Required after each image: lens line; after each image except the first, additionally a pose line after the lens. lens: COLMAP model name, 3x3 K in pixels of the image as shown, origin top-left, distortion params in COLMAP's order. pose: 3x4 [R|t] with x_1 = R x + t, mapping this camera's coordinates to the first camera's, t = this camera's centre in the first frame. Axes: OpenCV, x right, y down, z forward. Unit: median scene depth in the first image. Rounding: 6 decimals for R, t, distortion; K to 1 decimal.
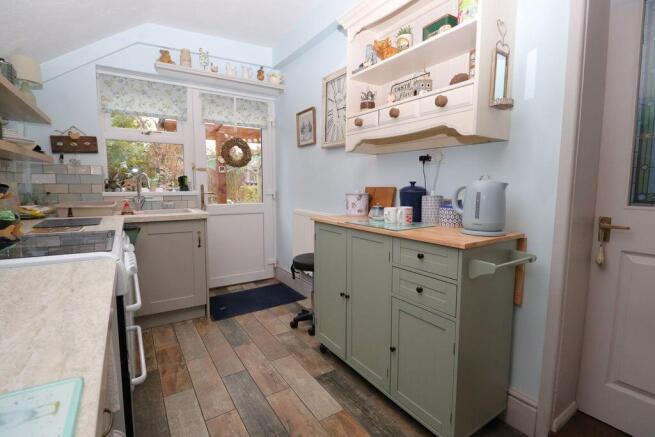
lens RADIAL K [[307.9, 0, 327.5], [0, 307.9, 218.5], [0, 0, 1]] dist [-0.012738, -0.000713]
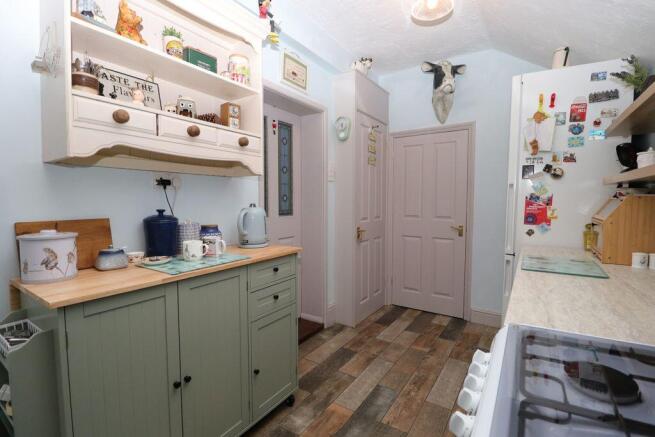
lens RADIAL K [[299.4, 0, 330.9], [0, 299.4, 212.5], [0, 0, 1]] dist [-0.002349, -0.000237]
pose [[-0.386825, -0.053777, 0.920584, -0.711247], [0.096456, 0.990462, 0.098390, -0.163982], [-0.917095, 0.126855, -0.377949, 0.988080]]
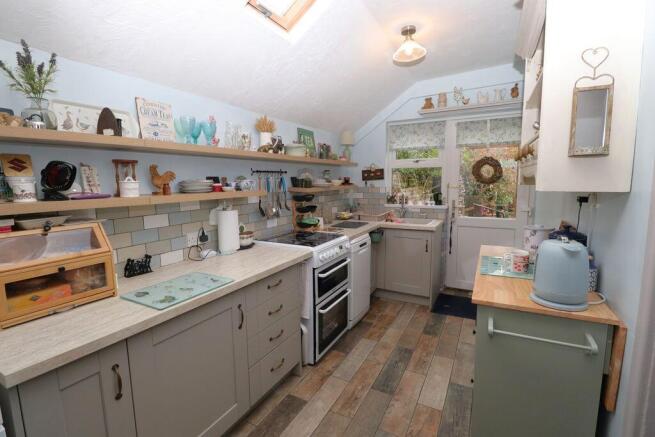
lens RADIAL K [[307.9, 0, 327.5], [0, 307.9, 218.5], [0, 0, 1]] dist [-0.012738, -0.000713]
pose [[0.477007, 0.098729, -0.873337, 0.474053], [-0.077042, 0.994543, 0.070352, -0.099738], [0.875516, 0.033726, 0.482010, 0.007226]]
